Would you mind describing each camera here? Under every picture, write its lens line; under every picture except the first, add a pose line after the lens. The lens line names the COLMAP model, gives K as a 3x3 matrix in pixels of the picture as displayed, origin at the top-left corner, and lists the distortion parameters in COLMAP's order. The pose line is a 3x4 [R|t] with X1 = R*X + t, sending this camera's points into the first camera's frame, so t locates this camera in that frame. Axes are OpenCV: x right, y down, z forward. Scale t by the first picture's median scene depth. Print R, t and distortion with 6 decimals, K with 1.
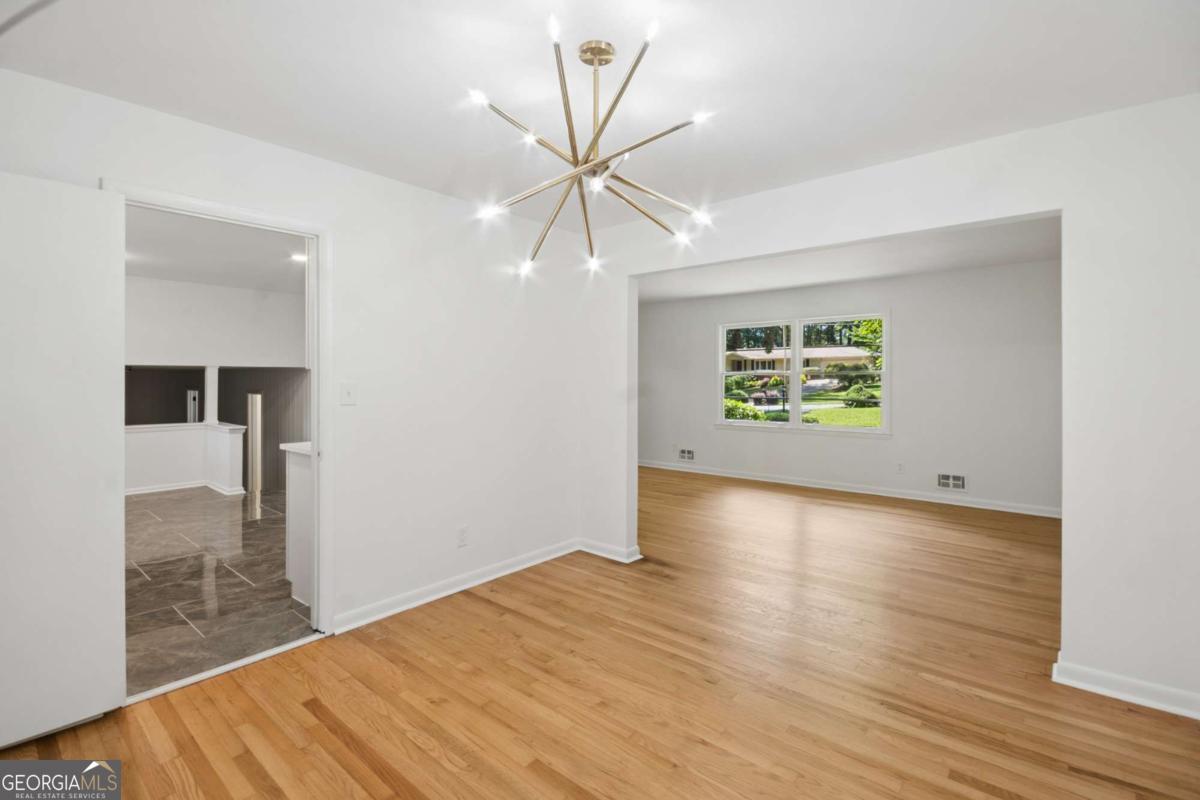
lens RADIAL K [[547.8, 0, 603.8], [0, 547.8, 377.2], [0, 0, 1]] dist [-0.002999, -0.000891]
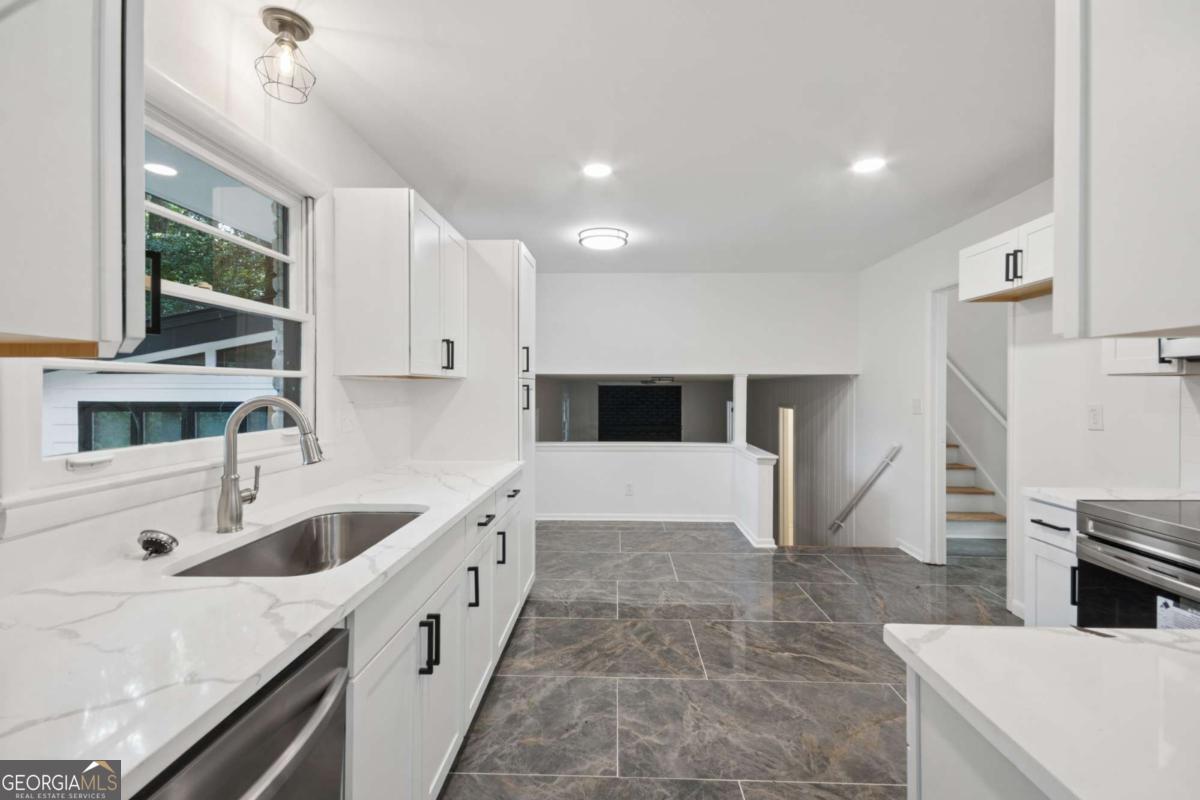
lens RADIAL K [[525.9, 0, 606.2], [0, 525.9, 385.6], [0, 0, 1]] dist [0.026861, 0.000238]
pose [[0.627081, -0.003915, -0.778944, -0.429098], [0.000935, 0.999990, -0.004274, -0.001497], [0.778953, 0.001952, 0.627079, 0.658112]]
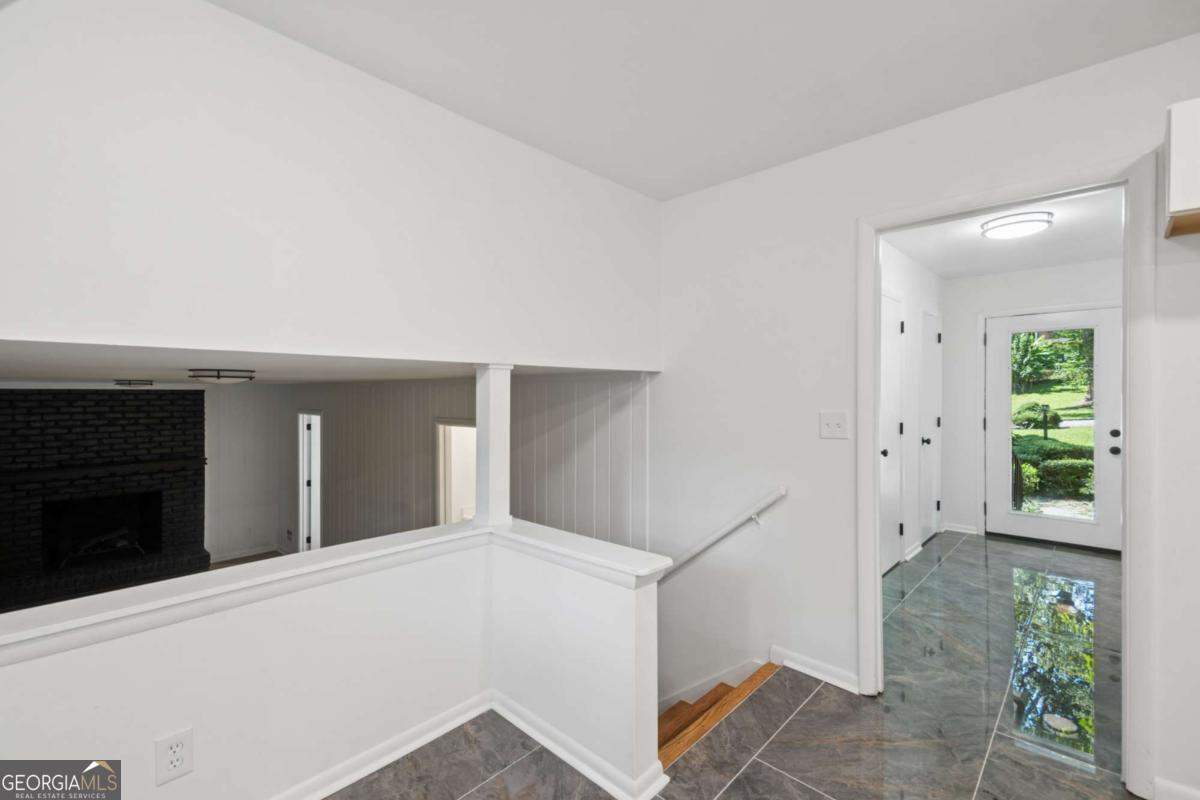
lens RADIAL K [[531.5, 0, 600.4], [0, 531.5, 391.0], [0, 0, 1]] dist [0.002243, -0.000119]
pose [[0.998934, -0.000840, -0.046152, -1.187003], [0.000767, 0.999998, -0.001614, -0.004711], [0.046154, 0.001577, 0.998933, 1.224445]]
